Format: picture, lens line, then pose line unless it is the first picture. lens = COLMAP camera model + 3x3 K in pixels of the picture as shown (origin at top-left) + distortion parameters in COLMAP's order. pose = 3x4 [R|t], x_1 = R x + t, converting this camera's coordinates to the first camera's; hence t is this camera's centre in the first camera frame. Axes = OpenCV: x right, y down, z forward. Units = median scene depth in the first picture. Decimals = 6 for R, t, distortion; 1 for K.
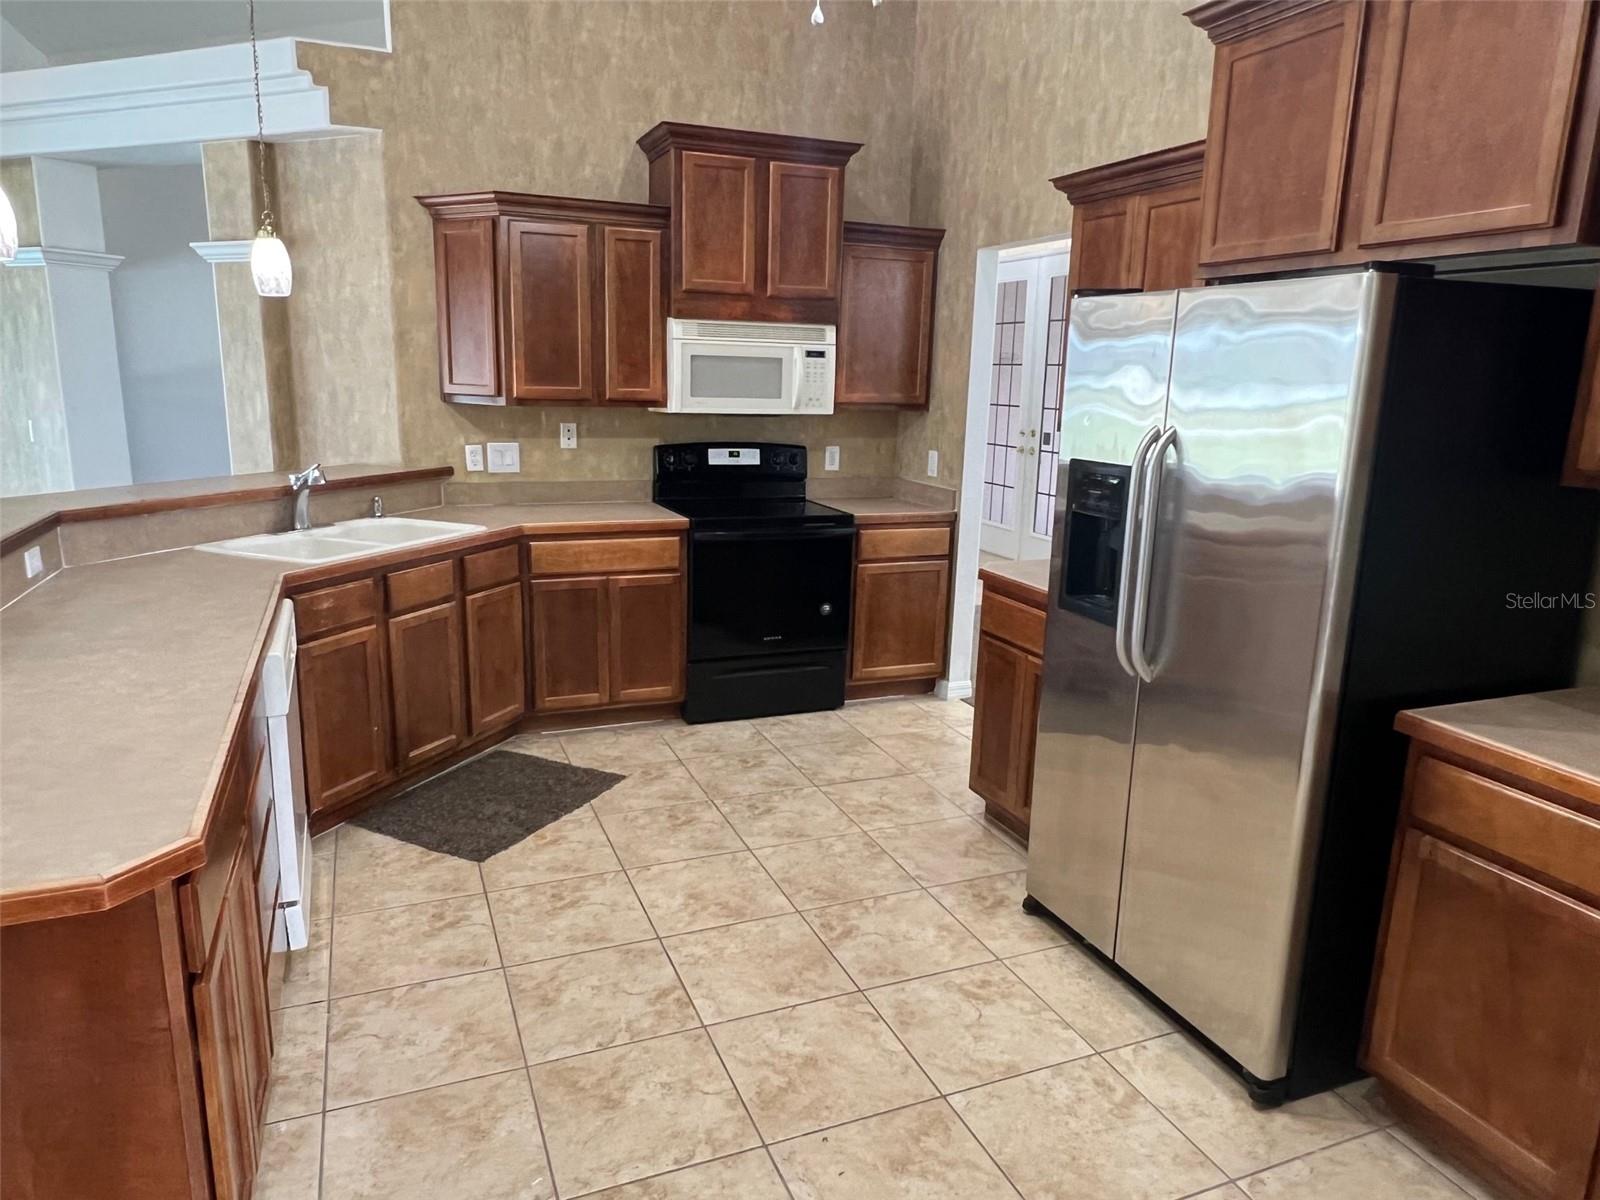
lens RADIAL K [[1036.4, 0, 800.5], [0, 1036.4, 590.8], [0, 0, 1]] dist [0.000388, -0.002978]
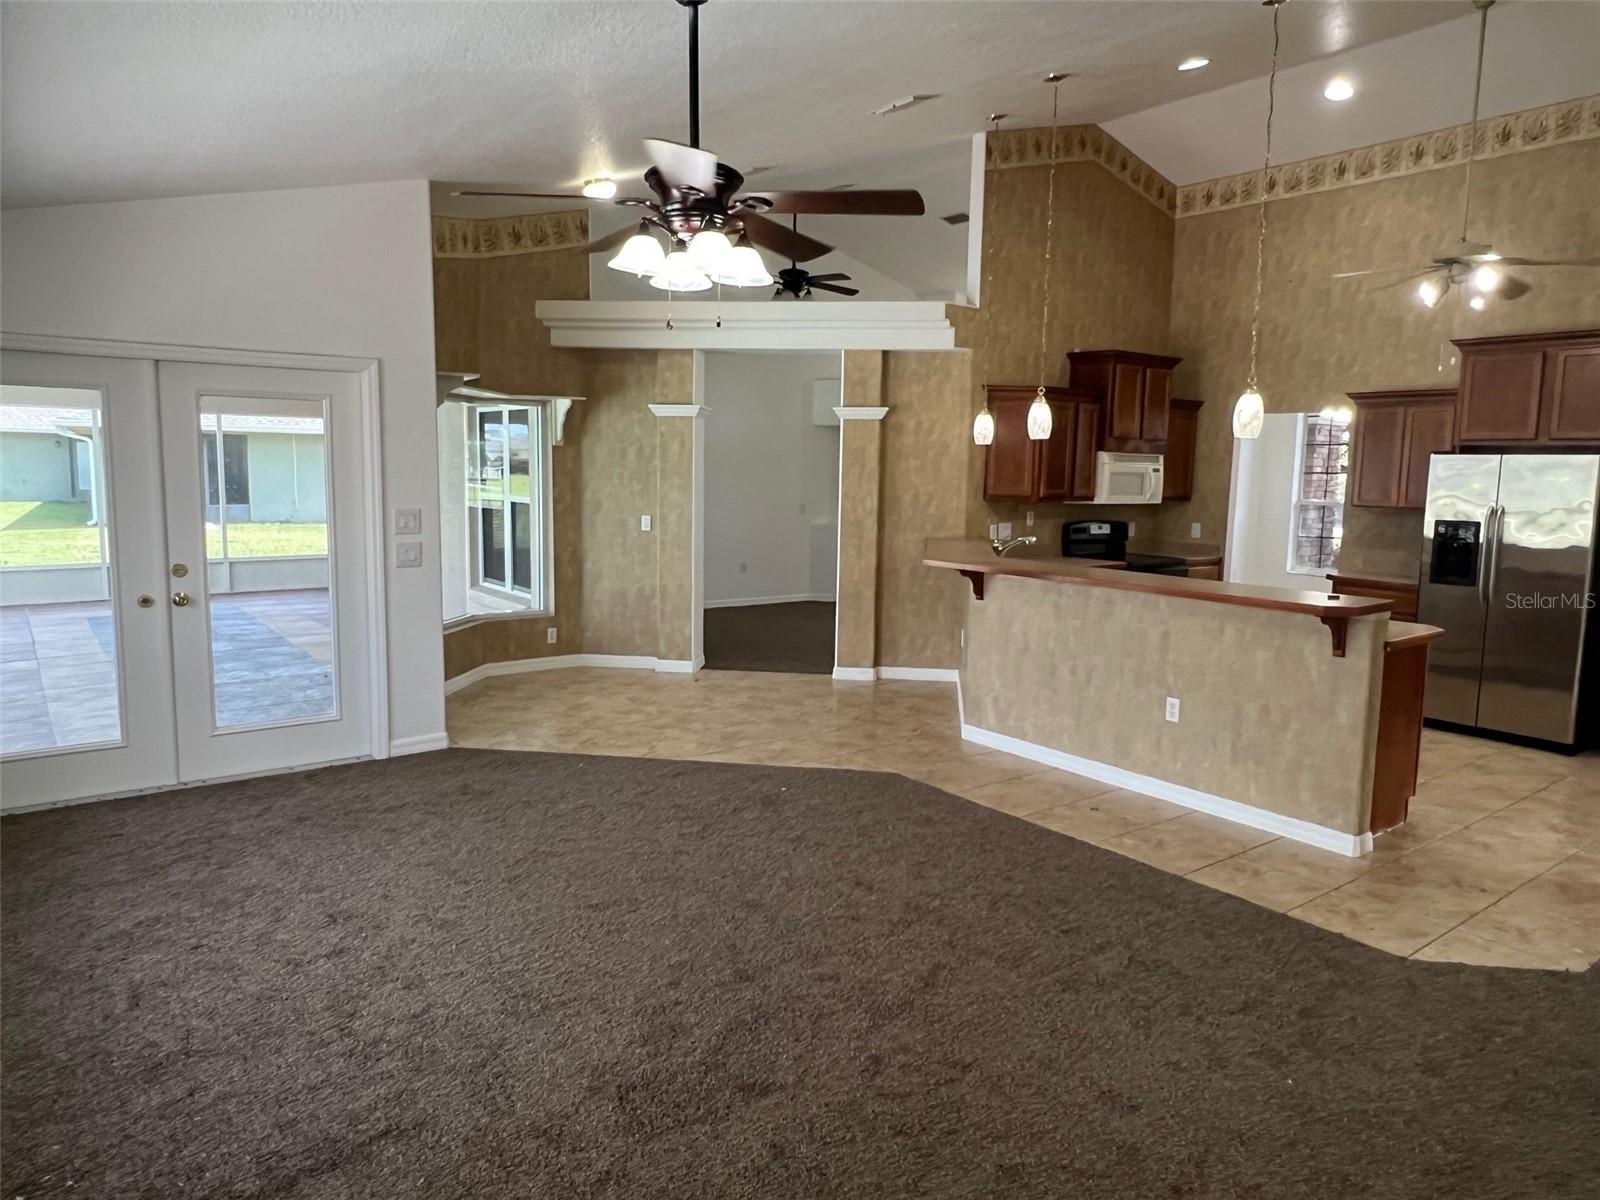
lens RADIAL K [[1036.4, 0, 800.5], [0, 1036.4, 590.8], [0, 0, 1]] dist [0.000388, -0.002978]
pose [[0.962917, -0.037651, 0.267156, -1.091648], [0.060949, 0.994973, -0.079457, 0.085796], [-0.262822, 0.092793, 0.960372, -0.553665]]
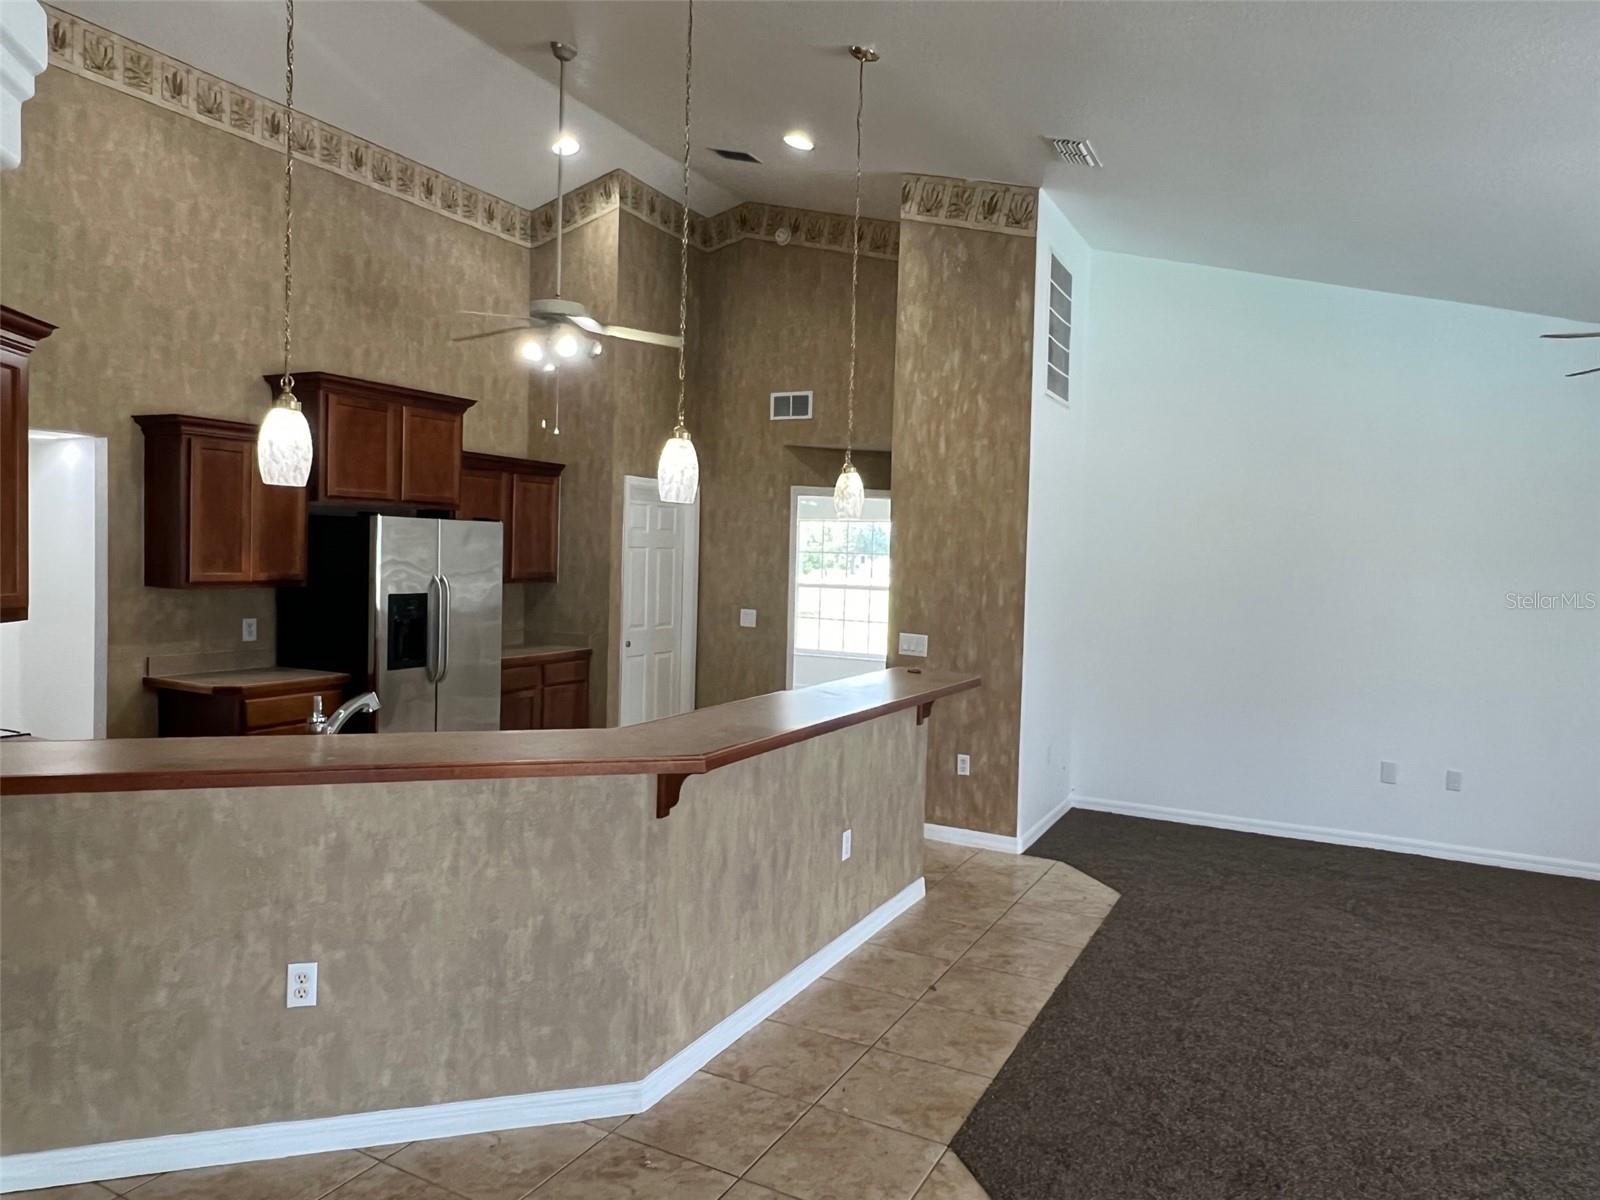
lens RADIAL K [[1049.5, 0, 795.1], [0, 1049.5, 602.0], [0, 0, 1]] dist [-0.003336, -0.004541]
pose [[-0.616985, -0.089524, 0.781866, -1.089838], [0.135260, 0.966661, 0.217419, -0.261720], [-0.775264, 0.239899, -0.584306, 0.935202]]
